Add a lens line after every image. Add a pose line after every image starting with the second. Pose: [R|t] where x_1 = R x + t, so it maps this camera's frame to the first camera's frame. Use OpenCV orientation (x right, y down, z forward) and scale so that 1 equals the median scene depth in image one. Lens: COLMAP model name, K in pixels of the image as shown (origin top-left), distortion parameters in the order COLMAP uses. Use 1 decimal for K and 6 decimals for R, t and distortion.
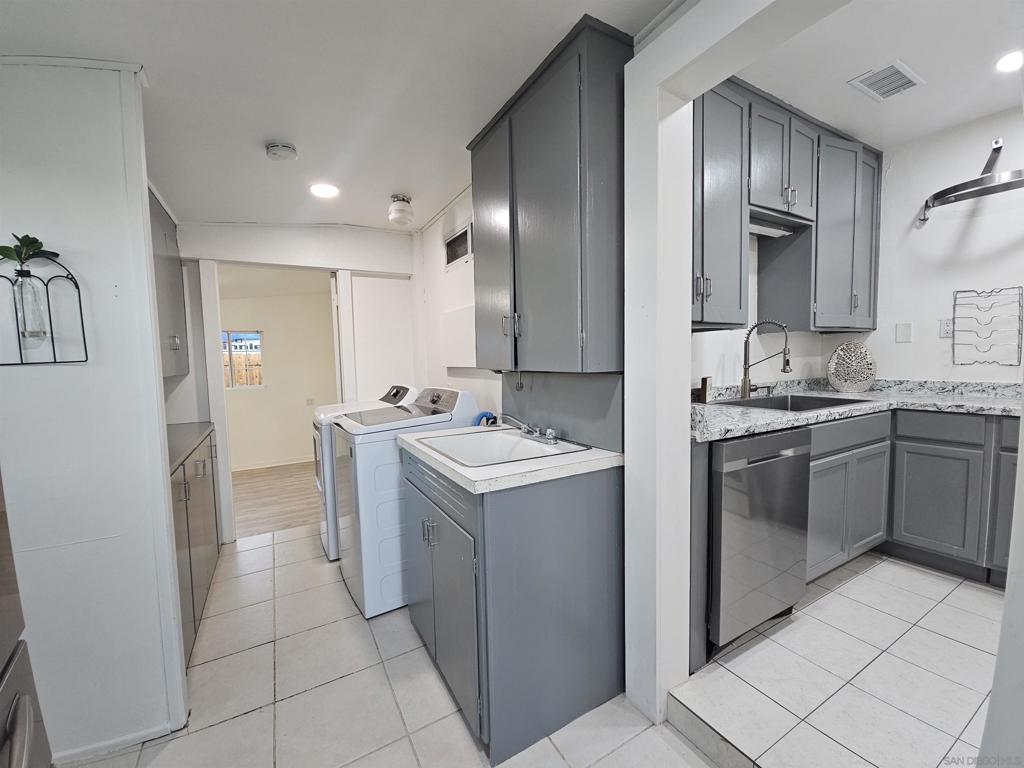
lens RADIAL K [[418.7, 0, 514.0], [0, 418.7, 388.3], [0, 0, 1]] dist [0.003801, -0.004416]
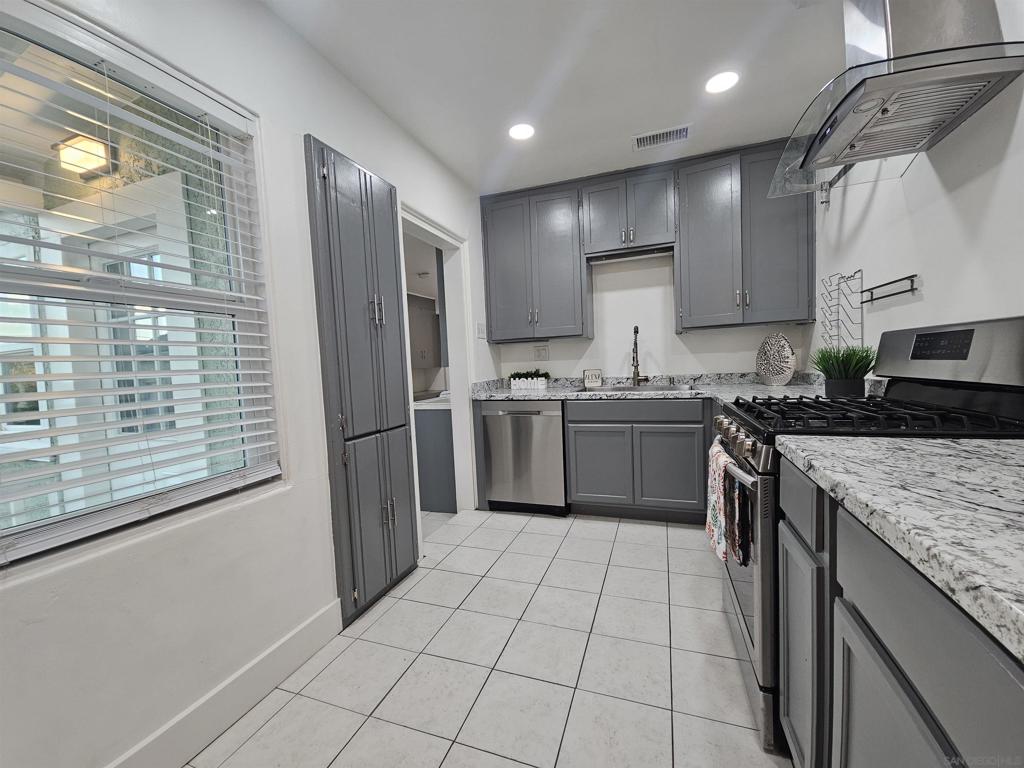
lens RADIAL K [[418.7, 0, 505.9], [0, 418.7, 388.4], [0, 0, 1]] dist [0.003801, -0.004416]
pose [[0.635394, 0.037138, -0.771295, 1.713096], [-0.022606, 0.999309, 0.029494, 0.002346], [0.771857, -0.001304, 0.635795, -0.197535]]
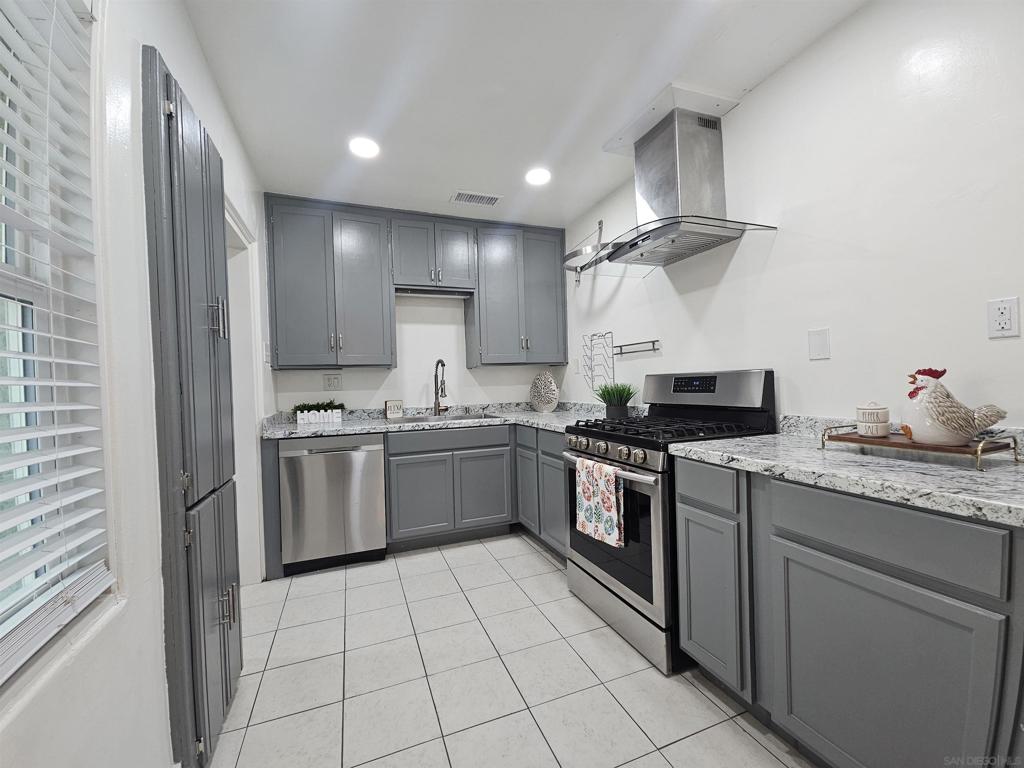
lens RADIAL K [[418.7, 0, 509.5], [0, 418.7, 388.2], [0, 0, 1]] dist [0.003801, -0.004416]
pose [[0.987753, -0.006404, -0.155896, 1.316752], [-0.002035, 0.998544, -0.053907, 0.009179], [0.156014, 0.053564, 0.986301, -0.430663]]
